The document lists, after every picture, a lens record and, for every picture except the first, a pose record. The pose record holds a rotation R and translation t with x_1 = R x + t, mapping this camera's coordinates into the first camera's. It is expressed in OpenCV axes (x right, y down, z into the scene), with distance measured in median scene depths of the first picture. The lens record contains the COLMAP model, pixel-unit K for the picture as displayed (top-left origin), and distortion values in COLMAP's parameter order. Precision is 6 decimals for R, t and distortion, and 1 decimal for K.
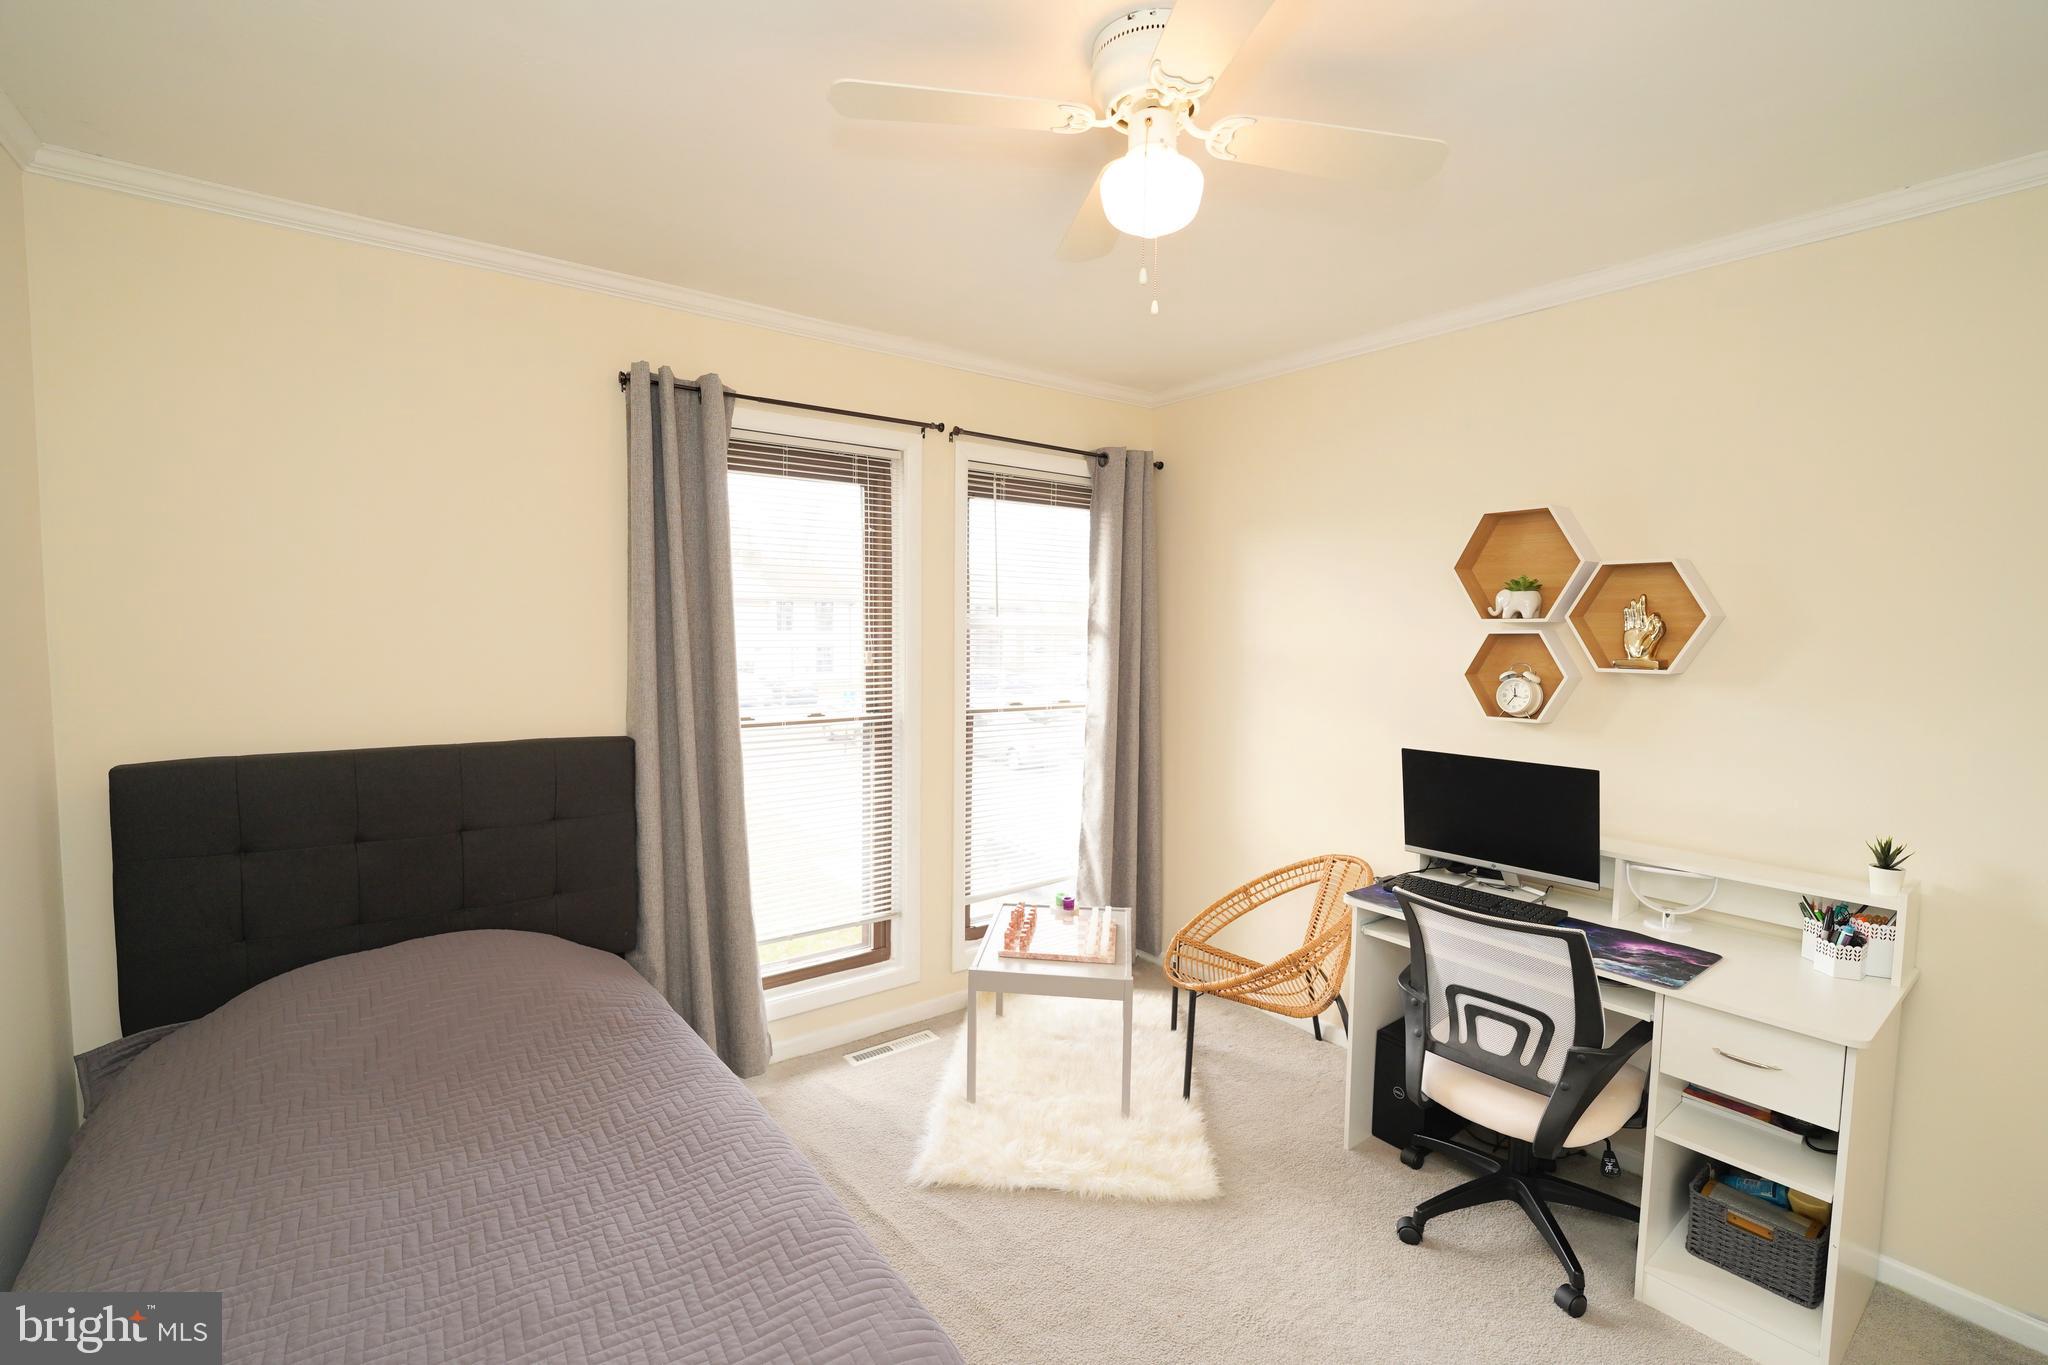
lens RADIAL K [[881.3, 0, 1017.2], [0, 881.3, 690.8], [0, 0, 1]] dist [-0.019127, -0.000054]
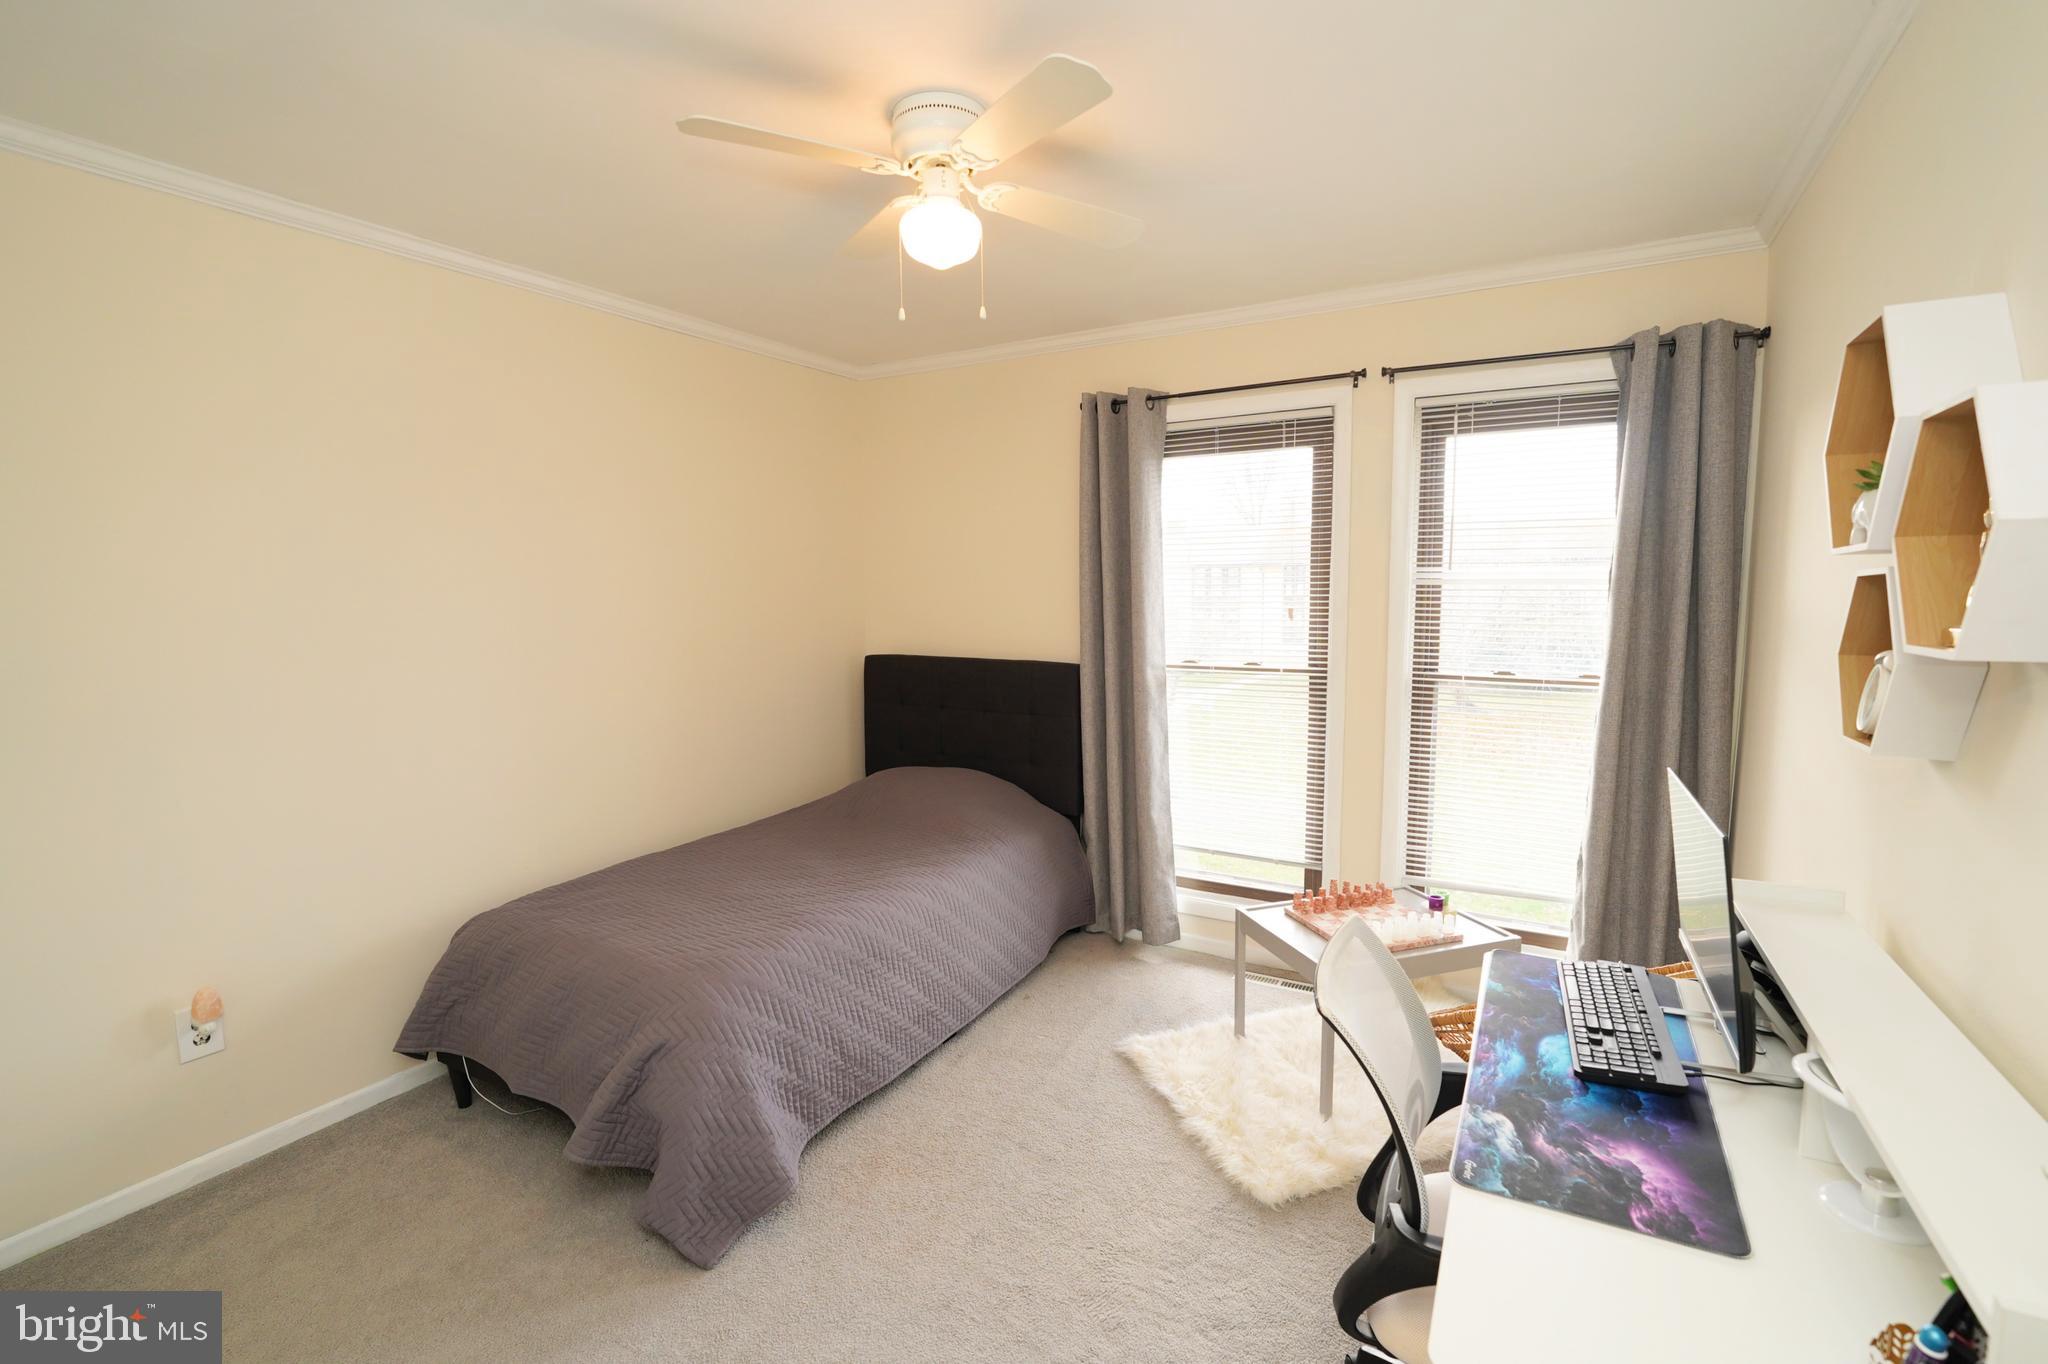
lens RADIAL K [[884.4, 0, 1024.0], [0, 884.4, 682.0], [0, 0, 1]] dist [-0.031637, 0.000033]
pose [[0.396205, 0.084055, -0.914306, 0.681286], [-0.059700, 0.996052, 0.065700, -0.005235], [0.916219, 0.028554, 0.399659, 0.294936]]
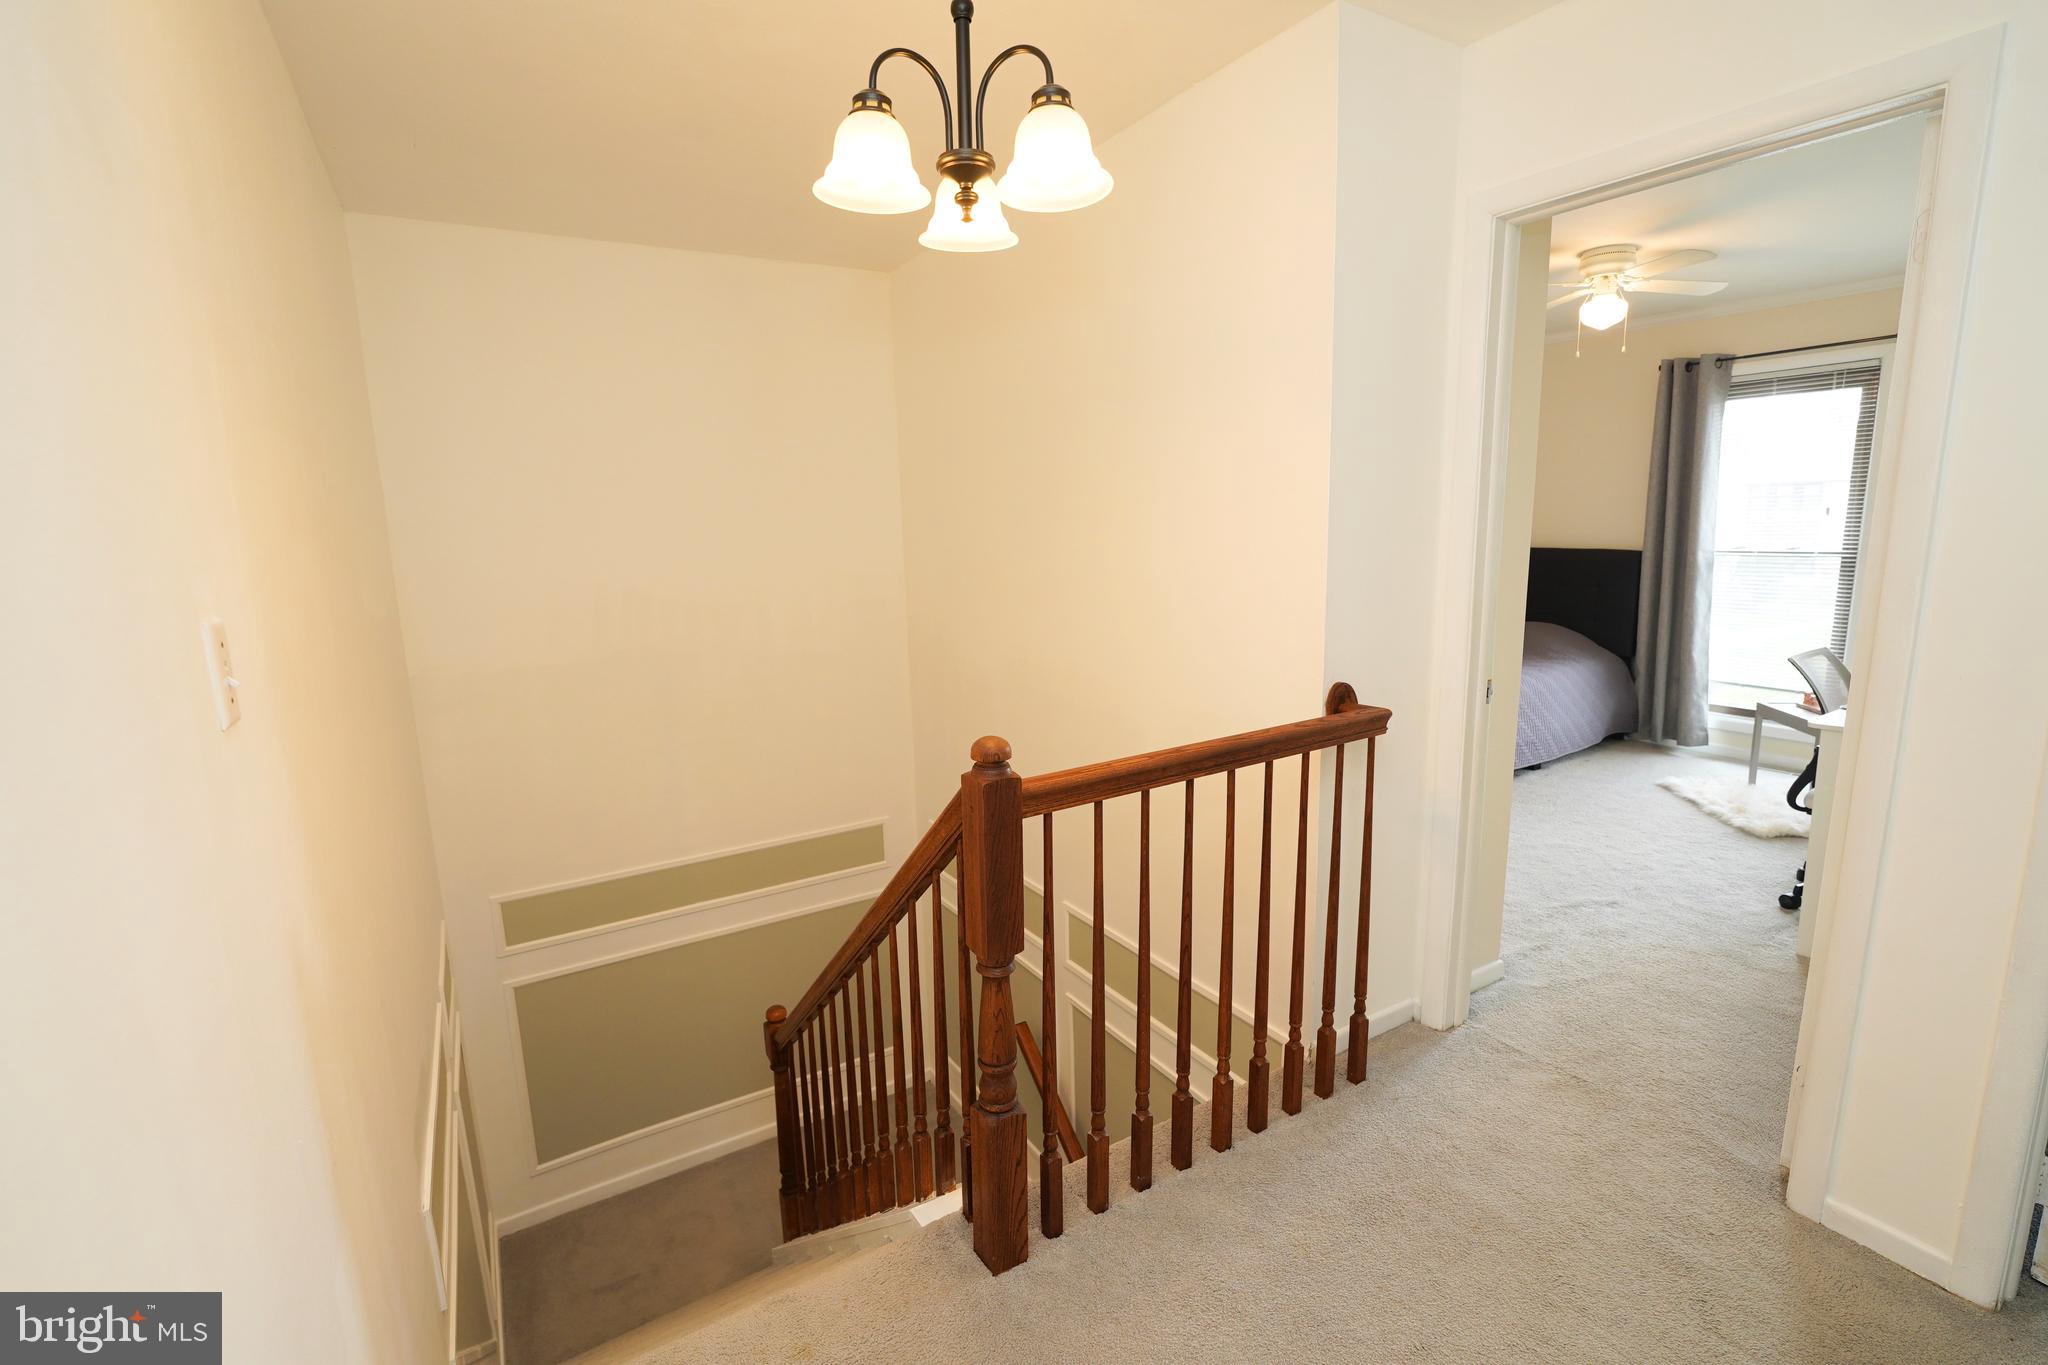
lens RADIAL K [[894.6, 0, 1036.6], [0, 894.6, 682.9], [0, 0, 1]] dist [-0.016846, 0.000390]
pose [[-0.074344, 0.164358, -0.983595, 1.423288], [-0.058506, 0.983907, 0.168832, 0.073180], [0.995515, 0.070098, -0.063531, -0.189965]]
